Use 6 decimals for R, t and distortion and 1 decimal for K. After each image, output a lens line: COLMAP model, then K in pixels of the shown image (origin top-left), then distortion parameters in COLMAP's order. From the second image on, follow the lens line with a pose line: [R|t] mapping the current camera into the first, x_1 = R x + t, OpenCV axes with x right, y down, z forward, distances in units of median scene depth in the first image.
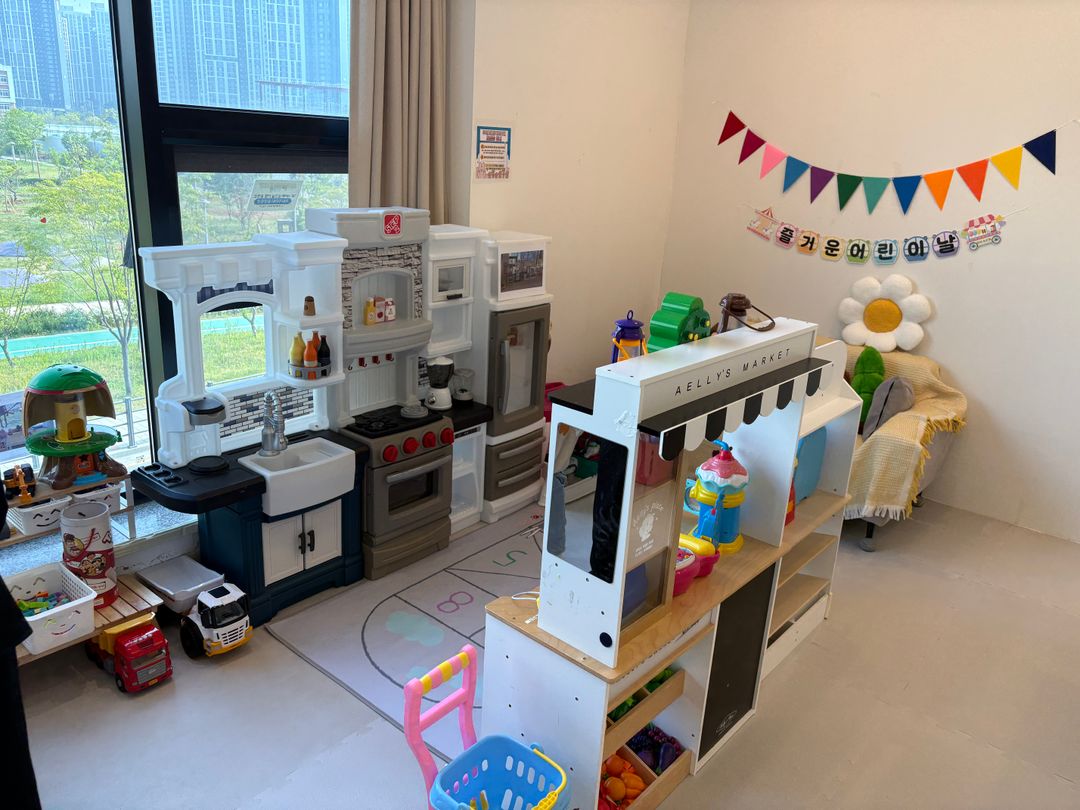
lens RADIAL K [[828.9, 0, 540.0], [0, 828.9, 405.0], [0, 0, 1]] dist [0.004460, -0.001188]
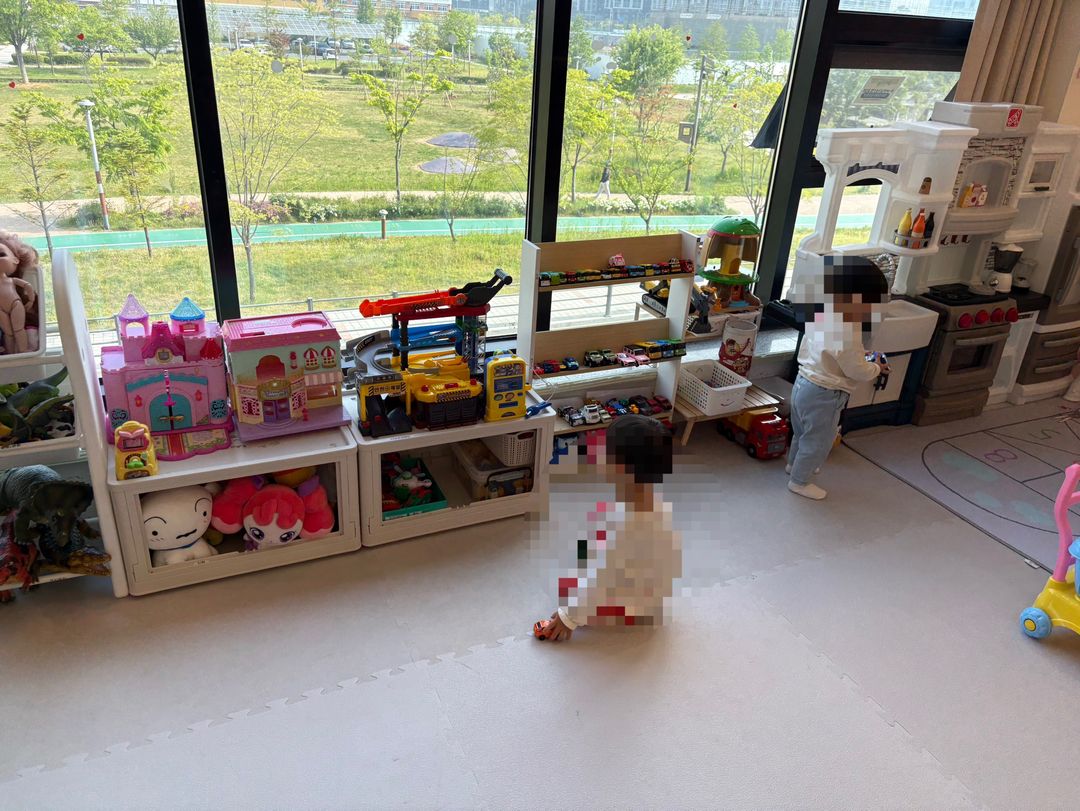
lens RADIAL K [[814.2, 0, 540.0], [0, 814.2, 405.5], [0, 0, 1]] dist [-0.008340, -0.009879]
pose [[0.882421, 0.178859, -0.435135, -0.184739], [-0.126076, 0.980986, 0.147553, 0.080346], [0.453252, -0.075343, 0.888192, -0.284302]]
